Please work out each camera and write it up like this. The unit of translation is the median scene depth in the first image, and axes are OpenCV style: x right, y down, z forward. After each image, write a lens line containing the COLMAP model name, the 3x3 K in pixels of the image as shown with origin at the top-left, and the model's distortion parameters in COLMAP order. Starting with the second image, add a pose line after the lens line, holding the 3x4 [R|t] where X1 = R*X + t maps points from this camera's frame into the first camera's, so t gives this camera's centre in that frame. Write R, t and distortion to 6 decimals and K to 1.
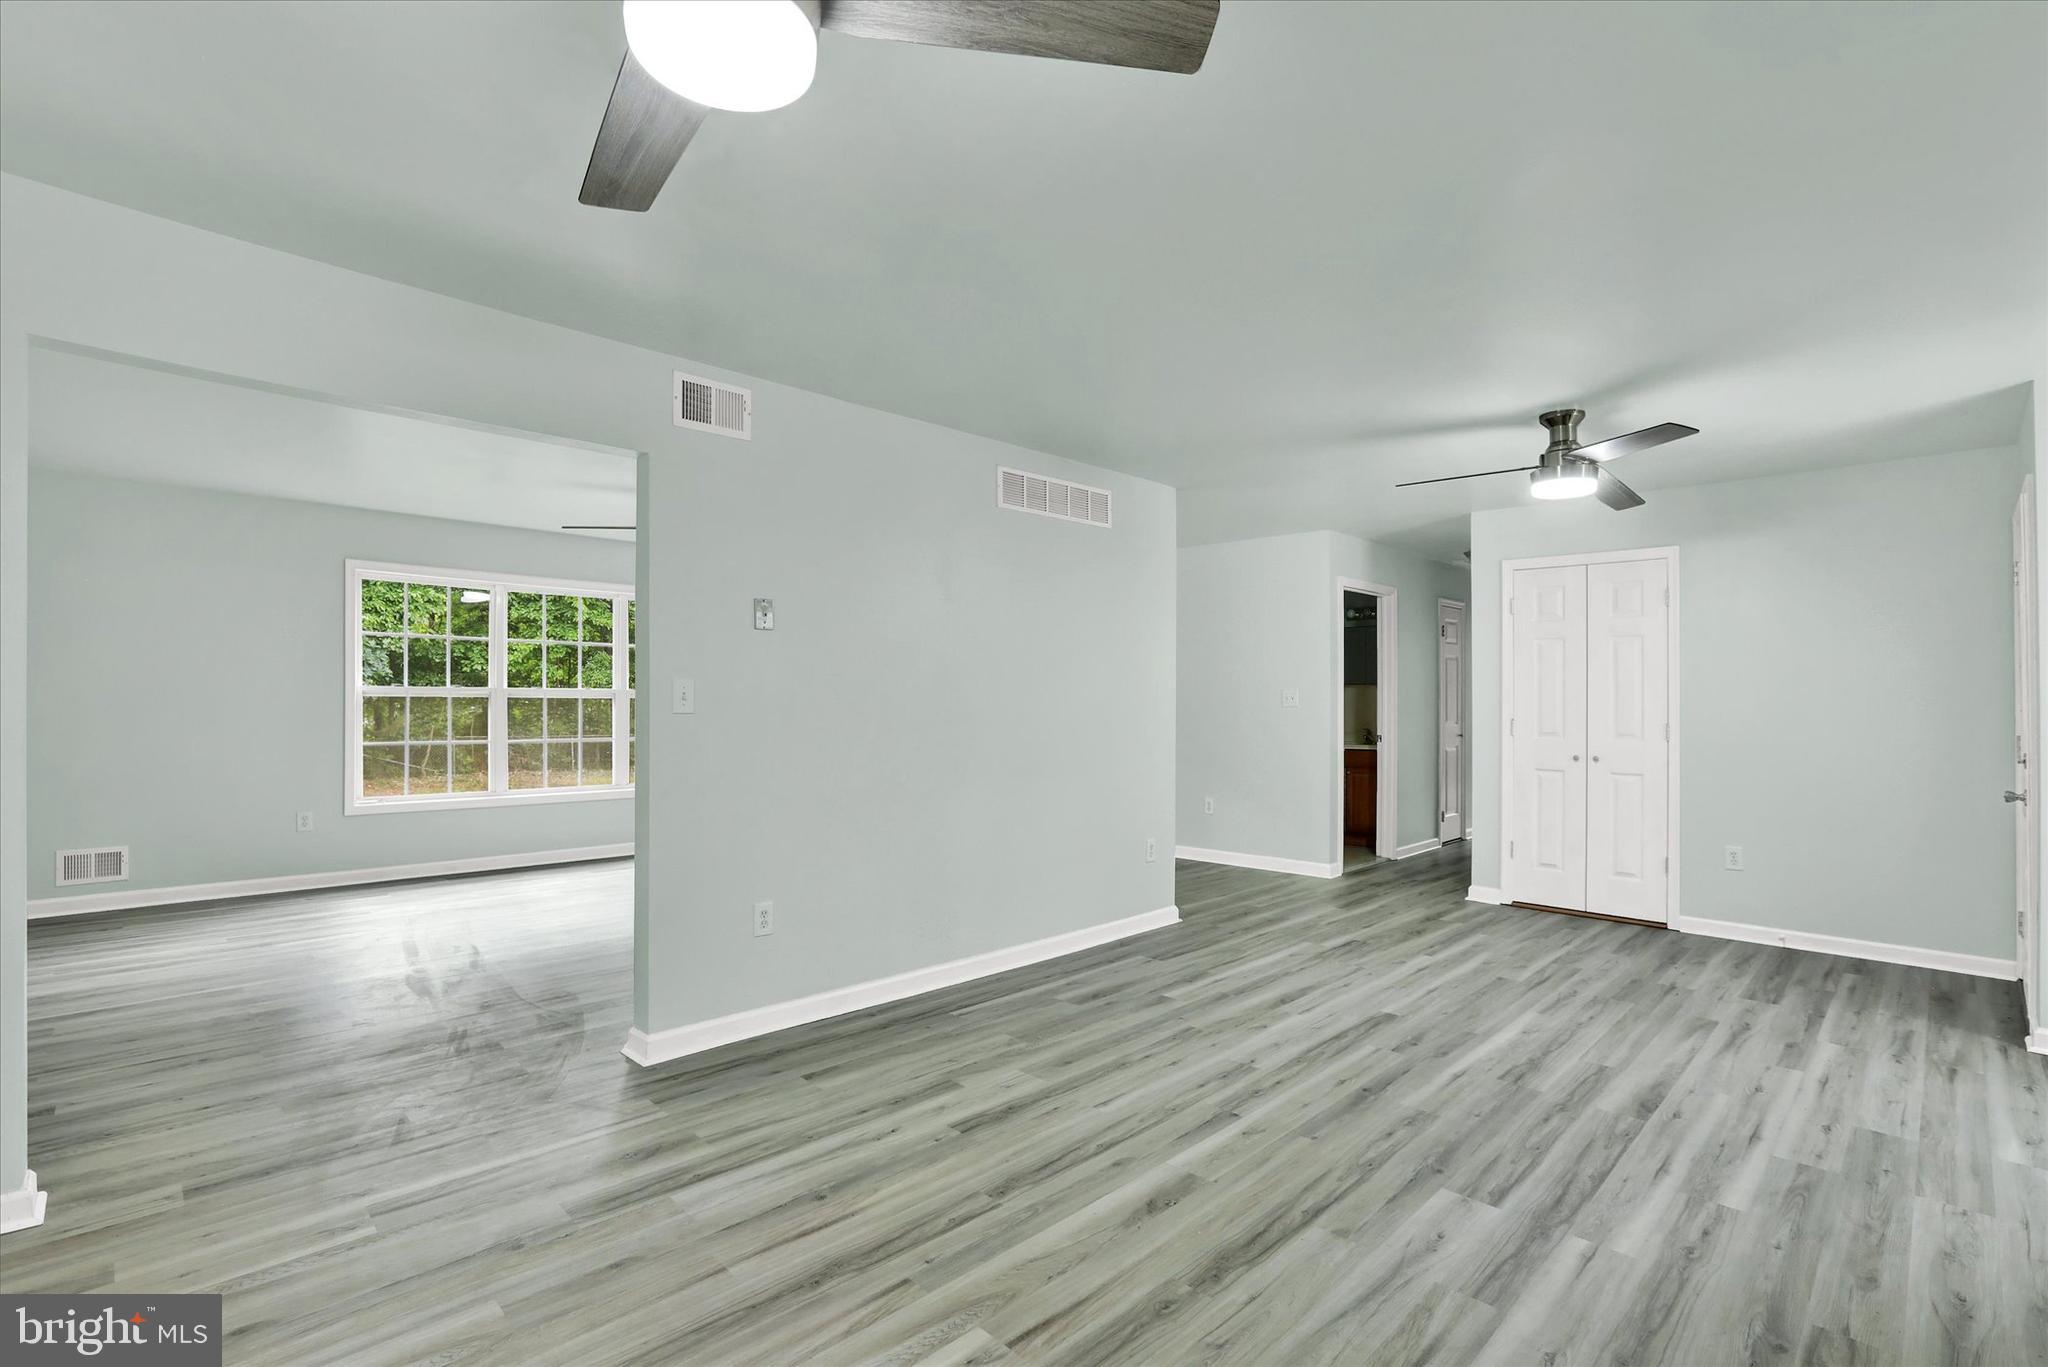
lens RADIAL K [[960.1, 0, 1032.6], [0, 960.1, 694.2], [0, 0, 1]] dist [-0.050156, 0.016290]
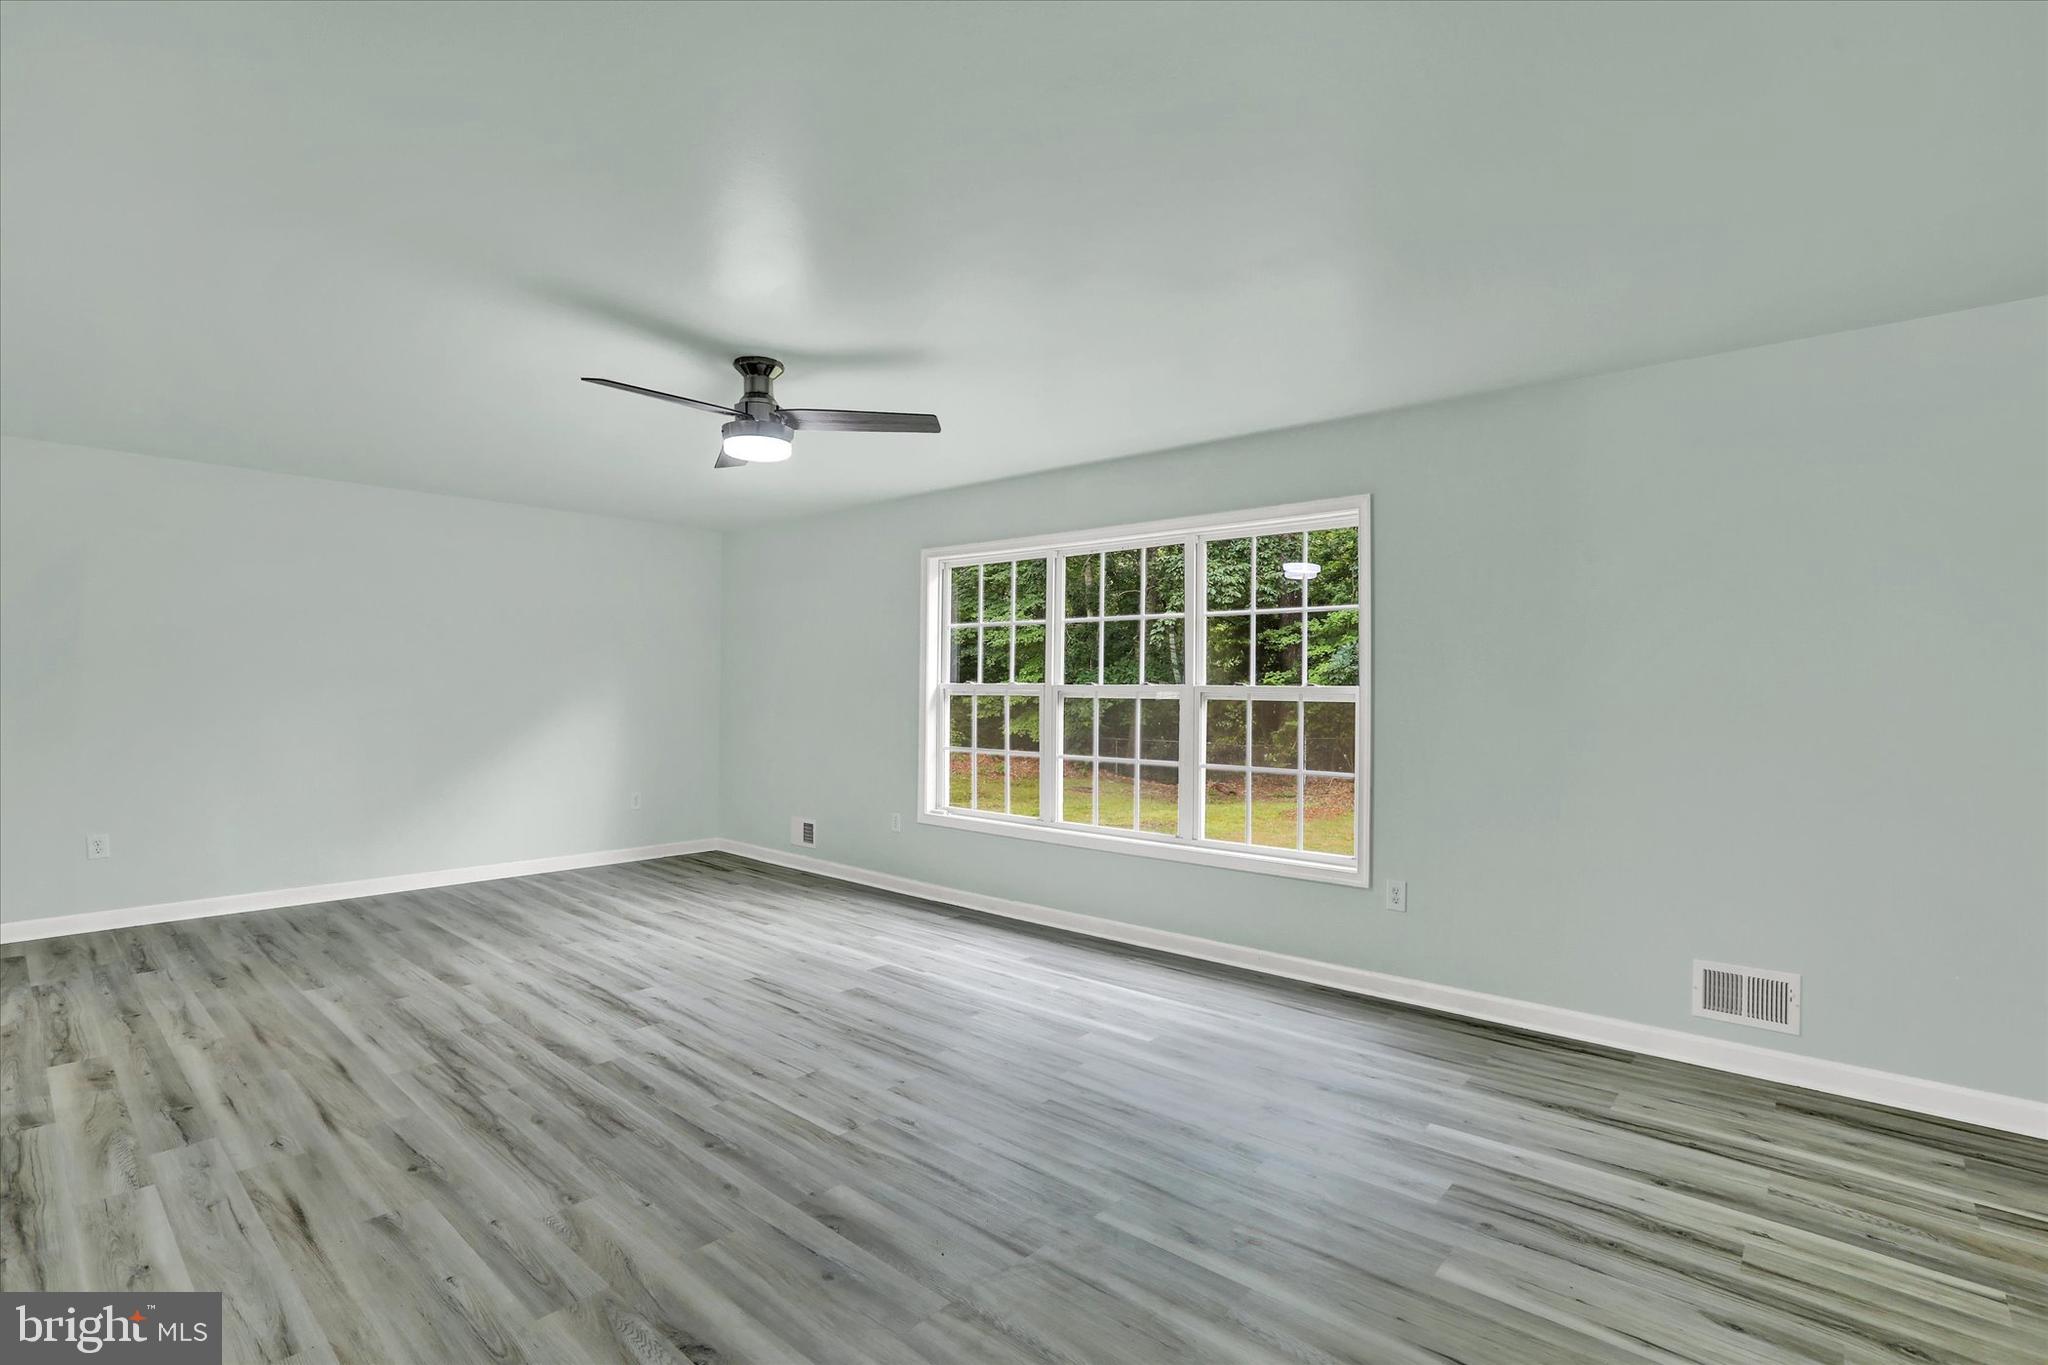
lens RADIAL K [[960.1, 0, 1032.6], [0, 960.1, 693.2], [0, 0, 1]] dist [-0.050156, 0.016290]
pose [[0.064043, -0.002378, -0.997944, 0.394606], [-0.006908, 0.999972, -0.002826, 0.006768], [0.997923, 0.007075, 0.064025, 1.881499]]
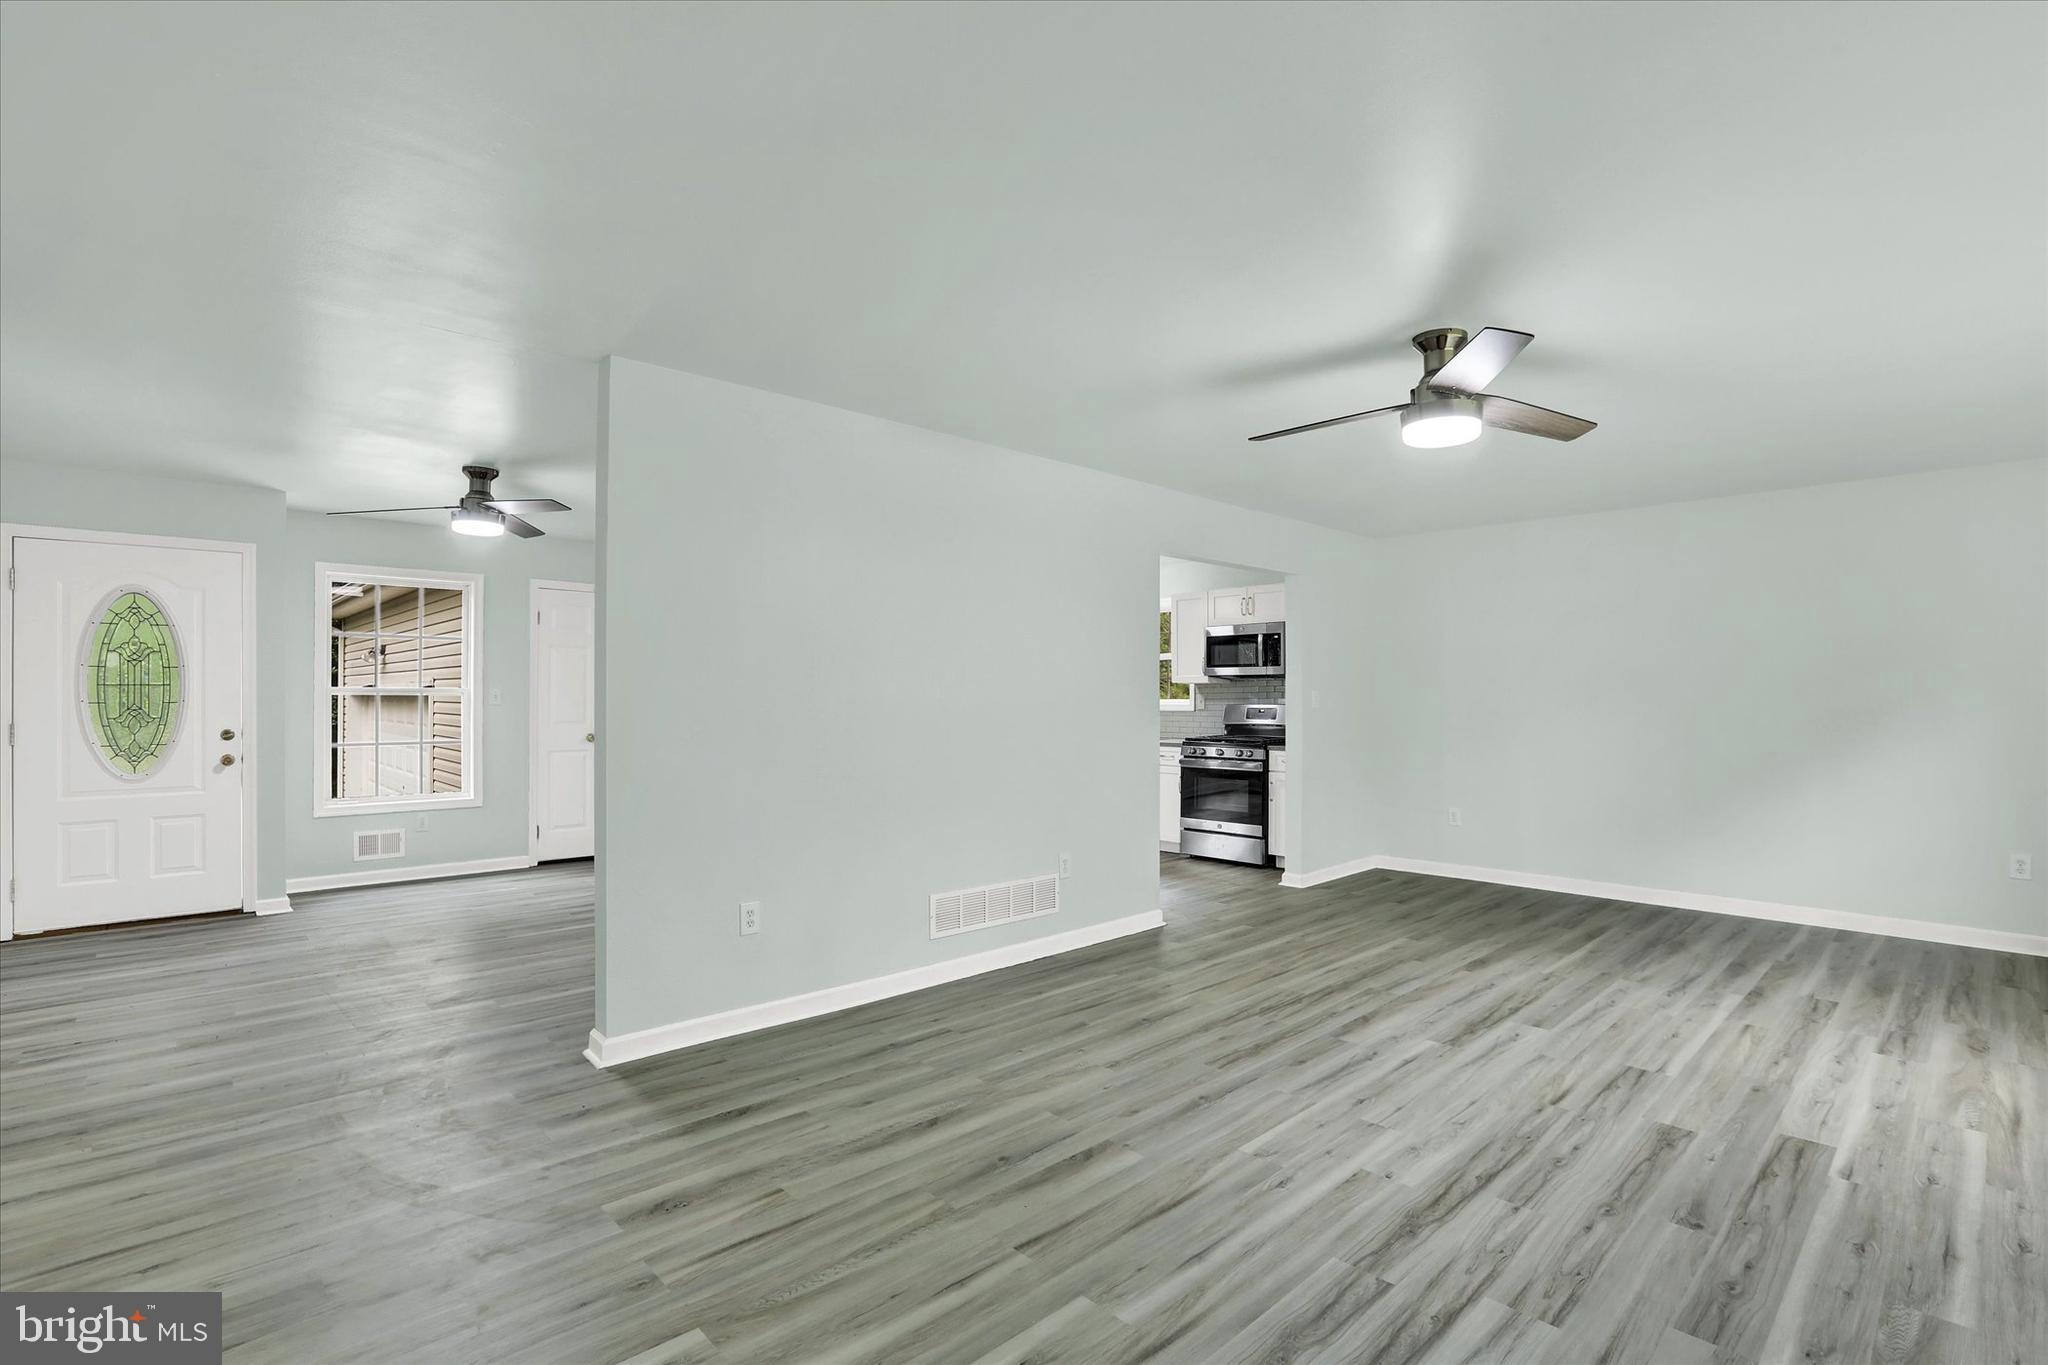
lens RADIAL K [[942.2, 0, 1034.5], [0, 942.2, 683.2], [0, 0, 1]] dist [-0.047927, 0.017349]
pose [[-0.999615, -0.008561, 0.026390, -0.253041], [-0.009011, 0.999815, -0.016971, 0.002696], [-0.026239, -0.017203, -0.999508, 2.554180]]
